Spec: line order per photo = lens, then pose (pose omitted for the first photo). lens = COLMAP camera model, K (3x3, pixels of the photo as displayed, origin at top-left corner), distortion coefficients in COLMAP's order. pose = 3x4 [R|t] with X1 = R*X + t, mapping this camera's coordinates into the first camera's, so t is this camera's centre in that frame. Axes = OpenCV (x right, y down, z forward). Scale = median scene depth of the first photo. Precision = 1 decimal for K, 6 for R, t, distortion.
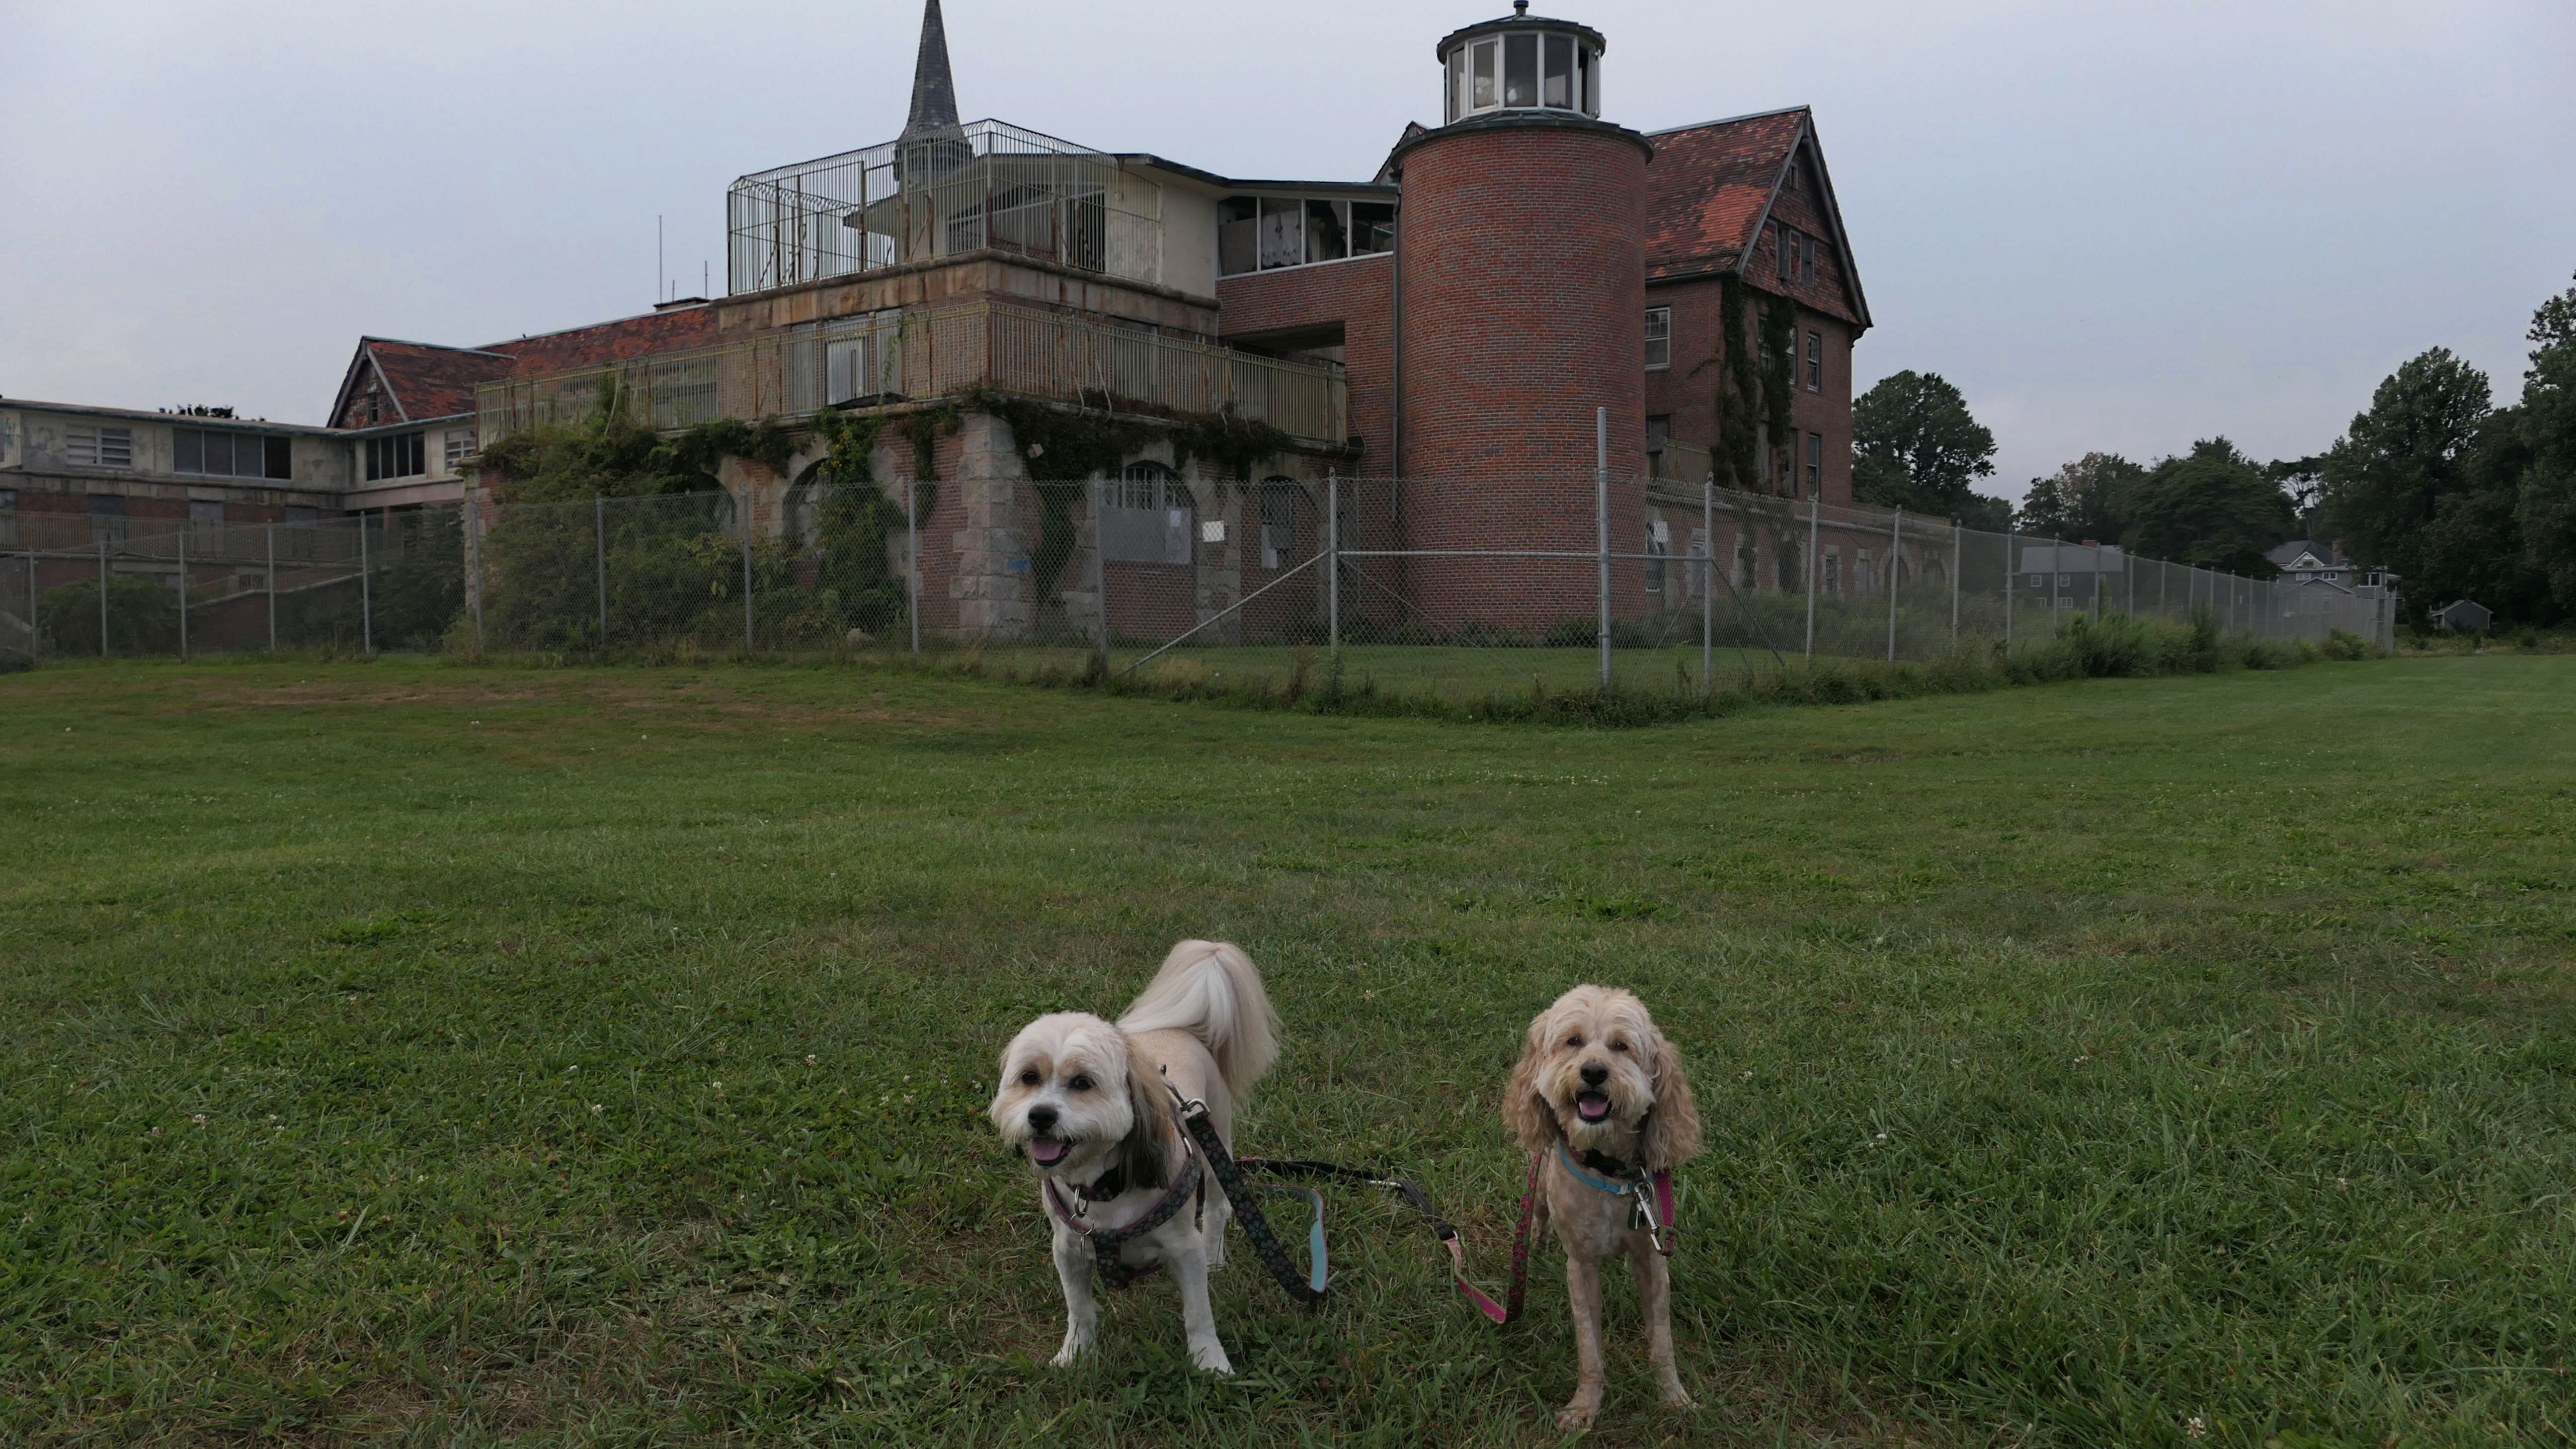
lens RADIAL K [[1914.5, 0, 1288.0], [0, 1914.5, 724.5], [0, 0, 1]] dist [0.003860, 0.001023]
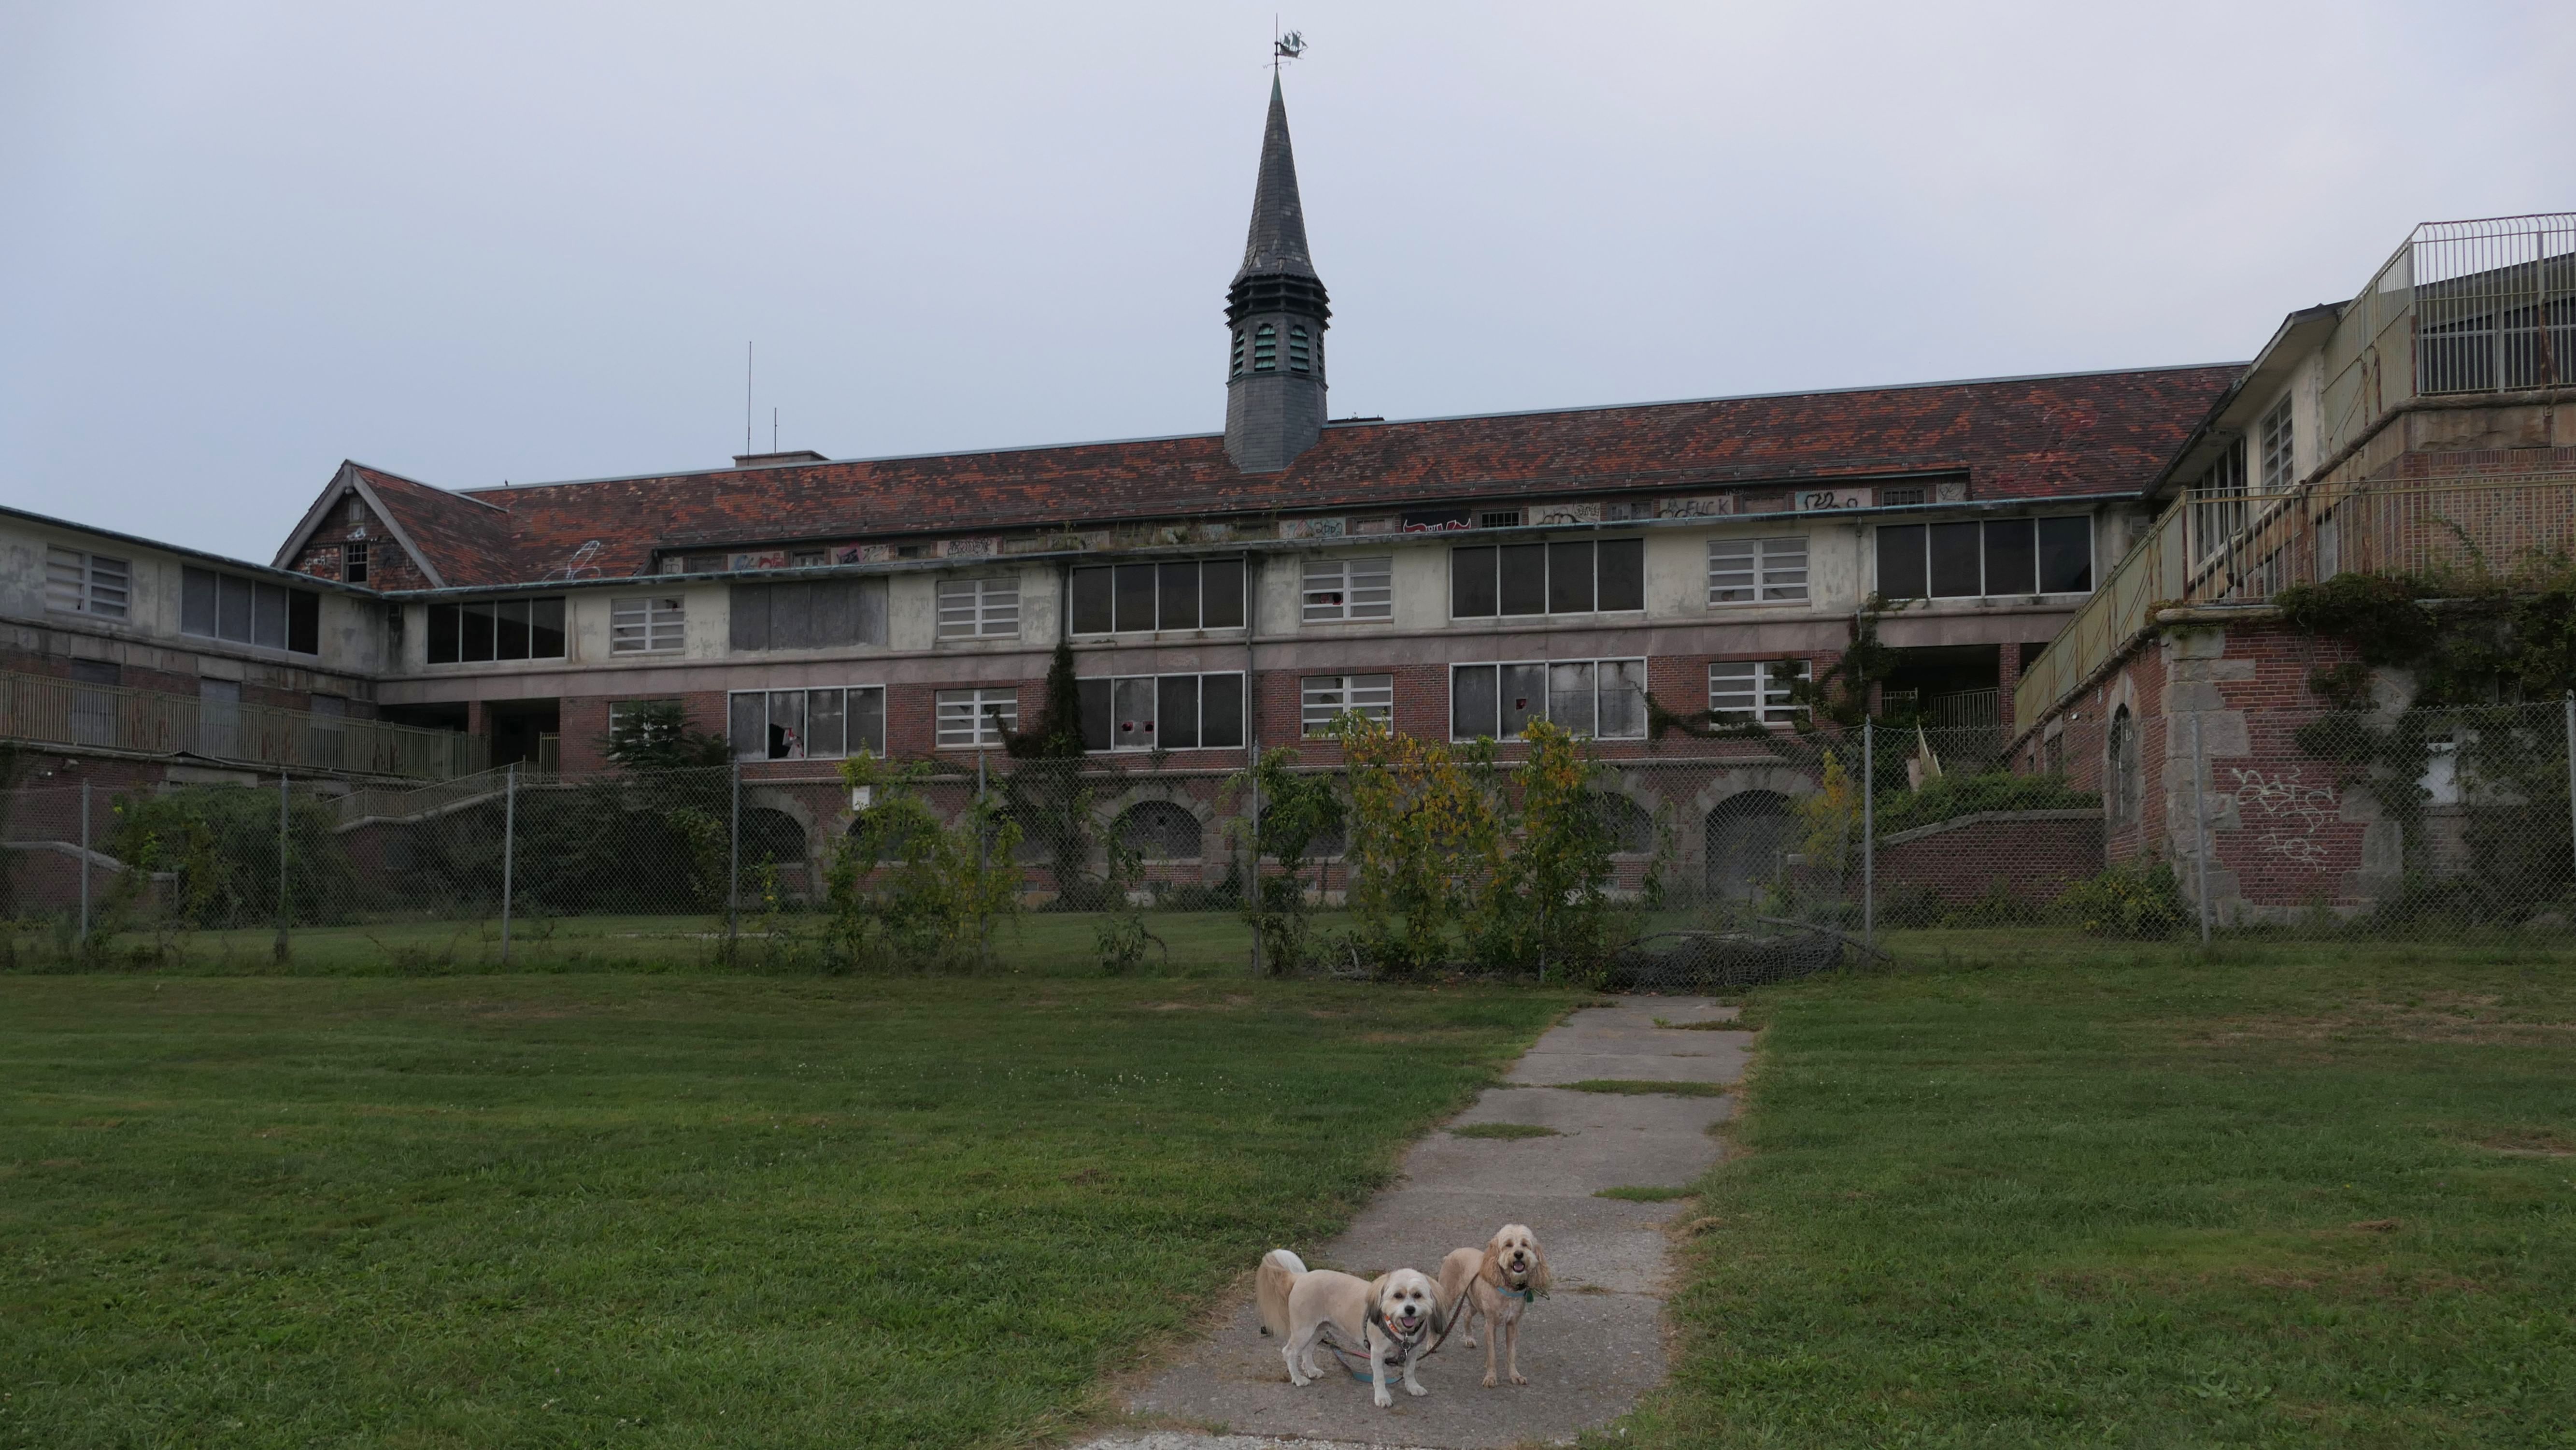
lens RADIAL K [[1875.2, 0, 1294.0], [0, 1875.2, 851.0], [0, 0, 1]] dist [-0.004043, -0.003892]
pose [[0.933829, 0.021450, 0.357076, -0.466560], [0.004022, 0.997508, -0.070438, -0.012316], [-0.357697, 0.067213, 0.931416, 0.290017]]
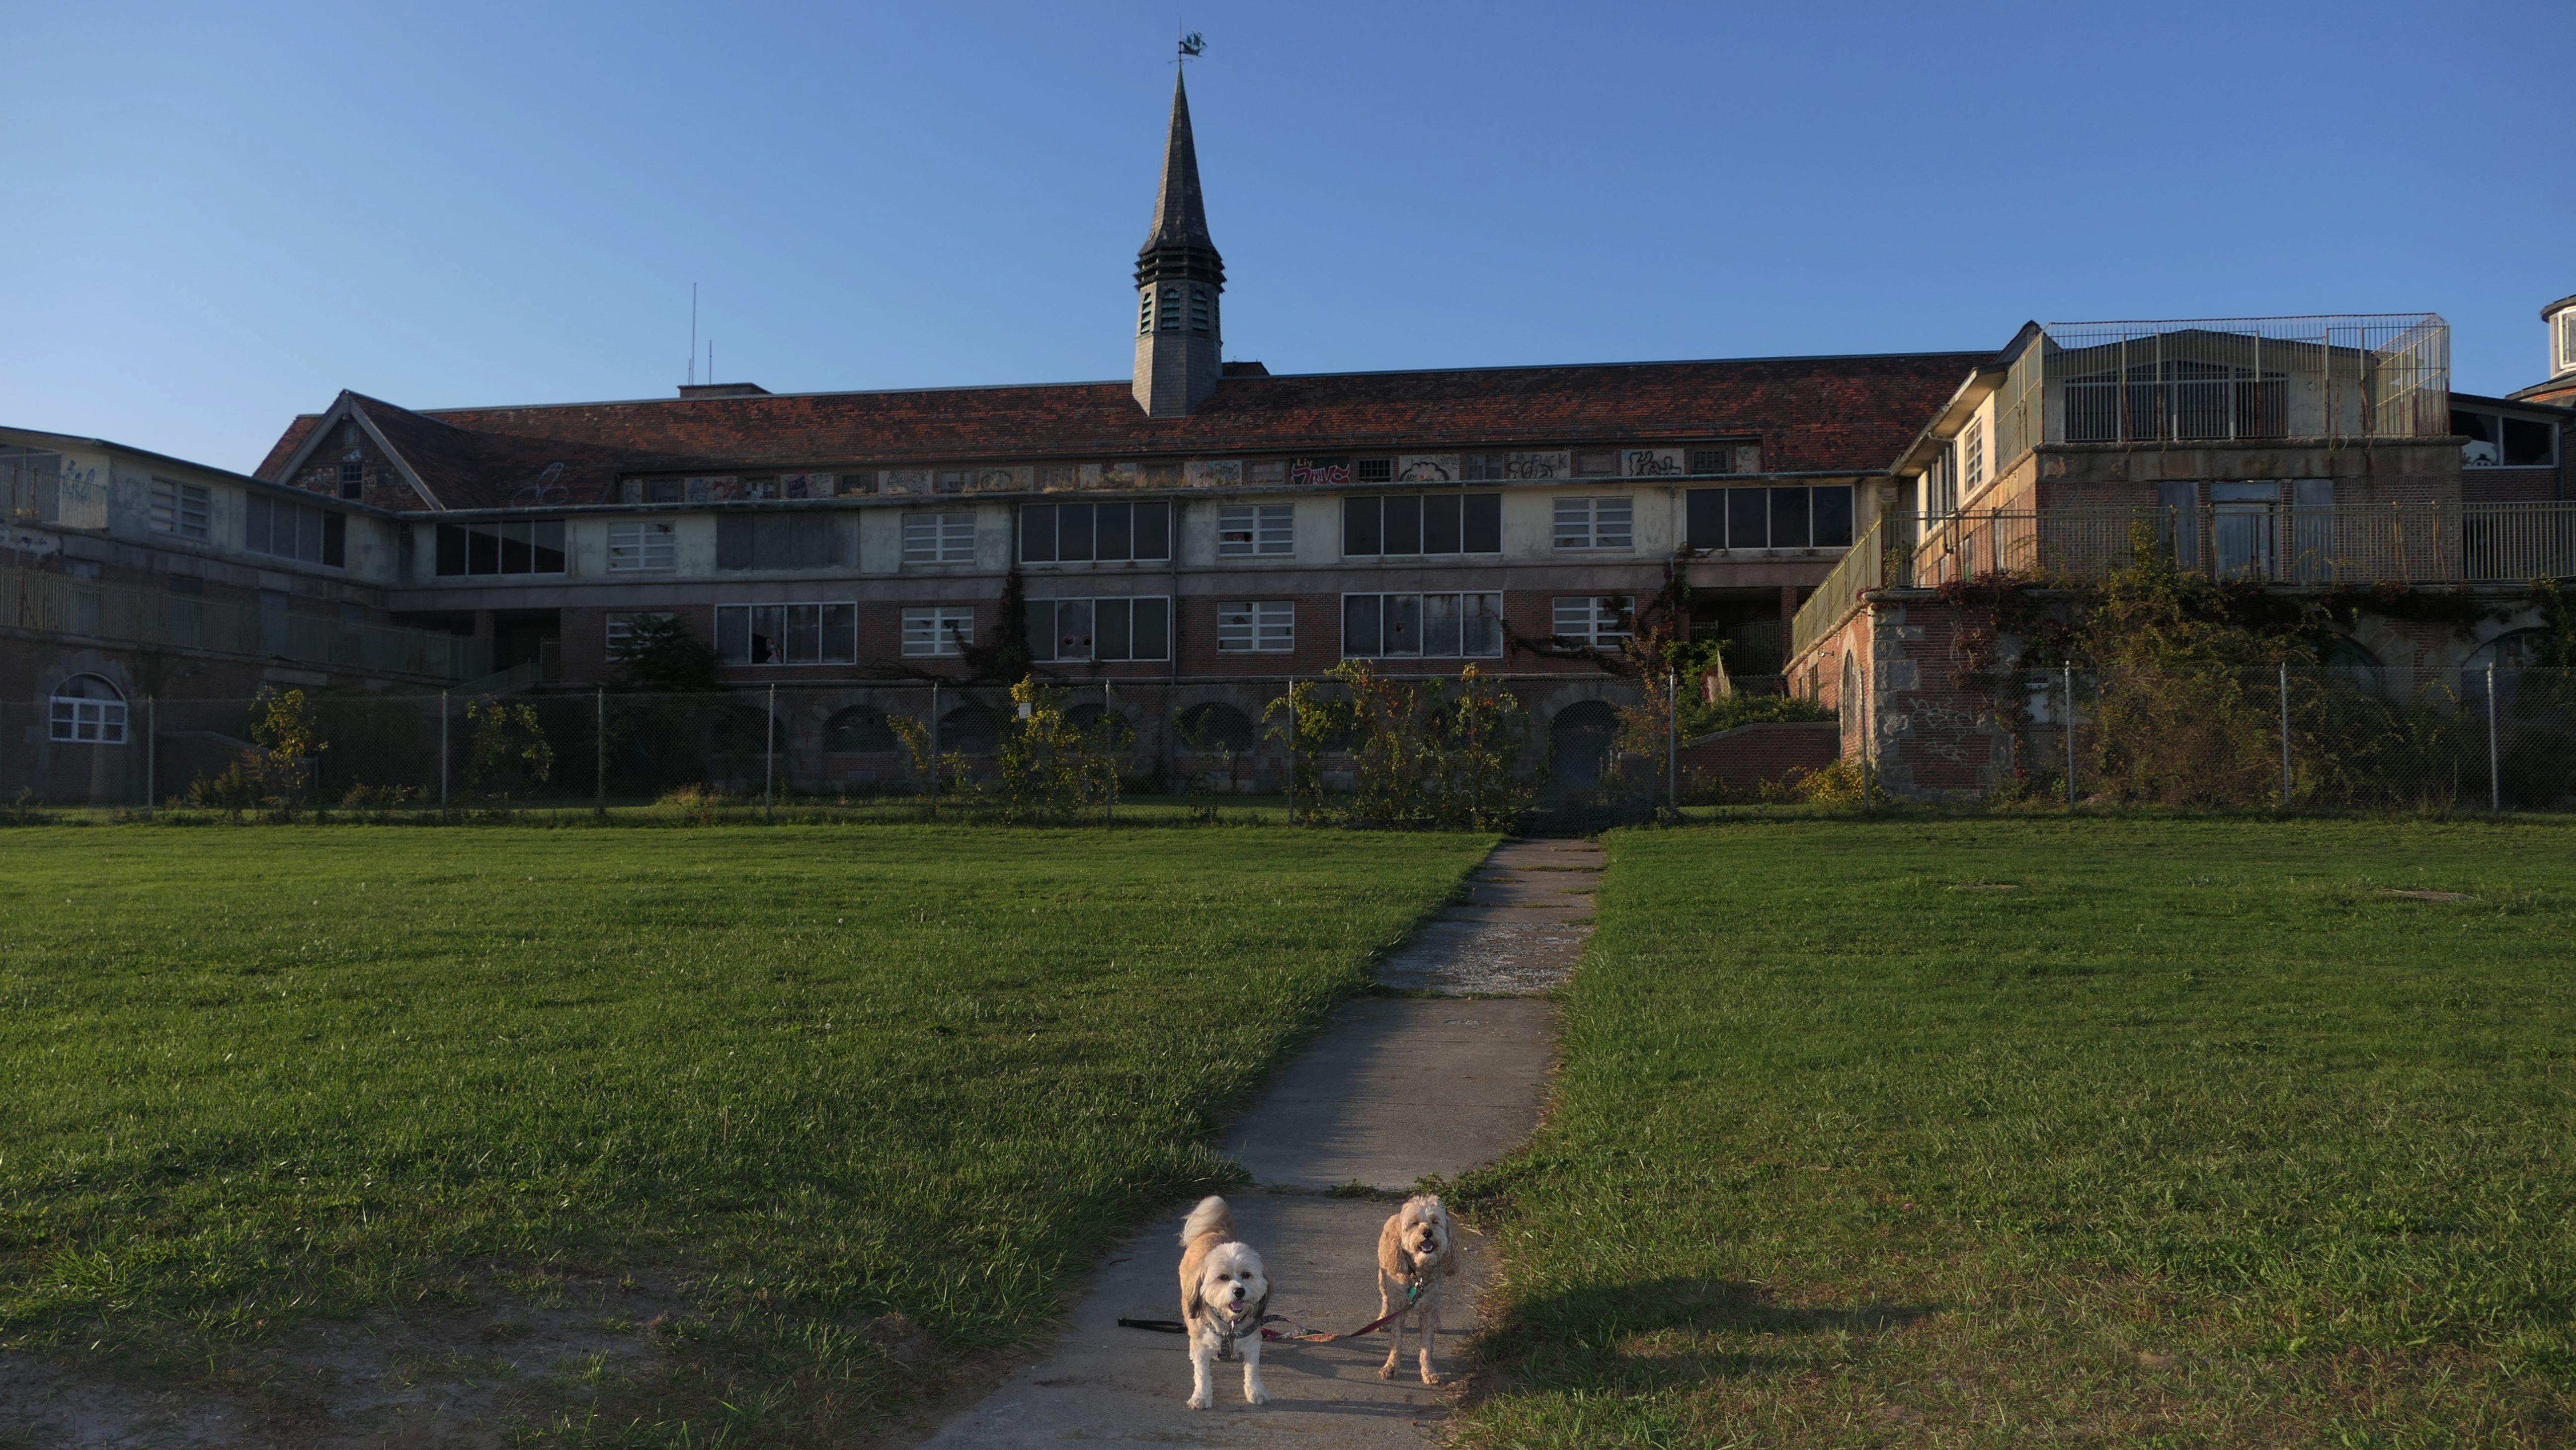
lens RADIAL K [[1963.4, 0, 1255.2], [0, 1963.4, 755.3], [0, 0, 1]] dist [-0.029204, 0.008817]
pose [[0.901452, 0.026653, 0.432058, -0.567512], [0.001891, 0.997851, -0.065501, -0.001303], [-0.432875, 0.059863, 0.899464, 0.156846]]
